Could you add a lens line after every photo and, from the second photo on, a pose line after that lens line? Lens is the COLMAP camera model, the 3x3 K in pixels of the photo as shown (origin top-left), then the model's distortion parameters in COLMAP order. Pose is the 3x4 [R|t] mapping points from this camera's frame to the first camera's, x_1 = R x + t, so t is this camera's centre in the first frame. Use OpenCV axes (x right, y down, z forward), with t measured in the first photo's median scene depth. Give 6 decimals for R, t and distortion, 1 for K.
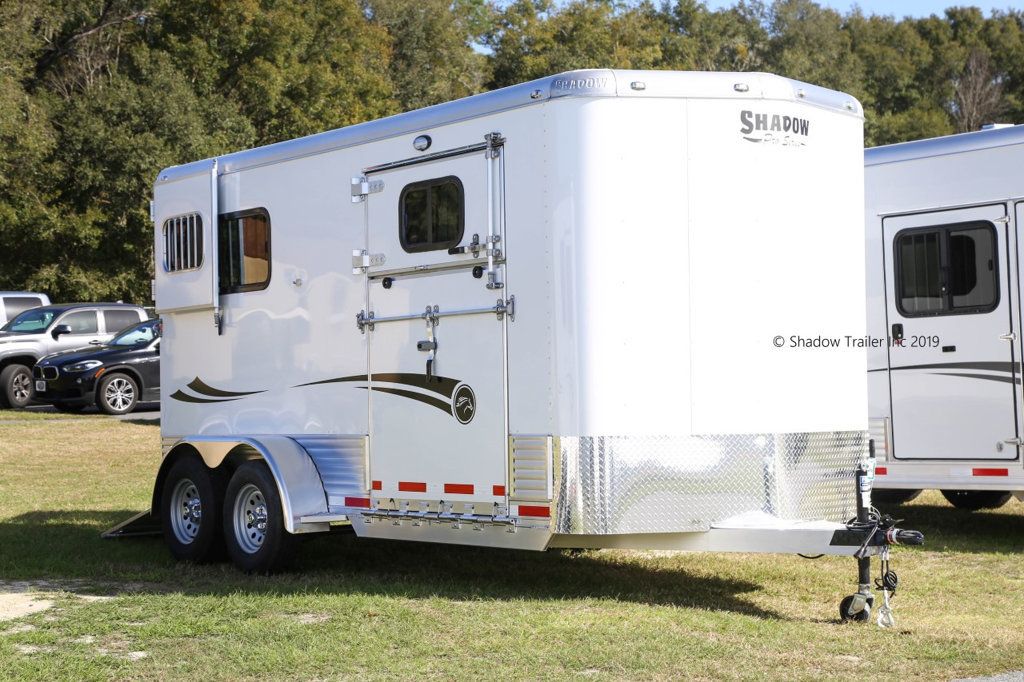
lens RADIAL K [[1982.8, 0, 512.0], [0, 1982.8, 341.0], [0, 0, 1]] dist [0.280436, -0.091310]
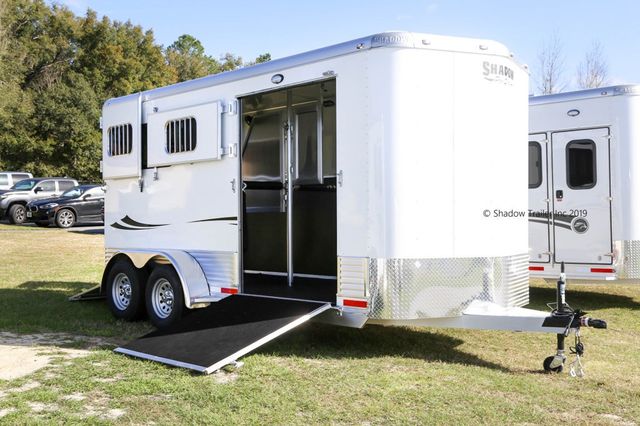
lens RADIAL K [[770.4, 0, 319.4], [0, 770.4, 220.8], [0, 0, 1]] dist [0.069378, 0.013432]
pose [[0.991294, 0.013568, 0.130966, -0.067312], [-0.017315, 0.999471, 0.027514, 0.000700], [-0.130523, -0.029543, 0.991005, 0.251625]]
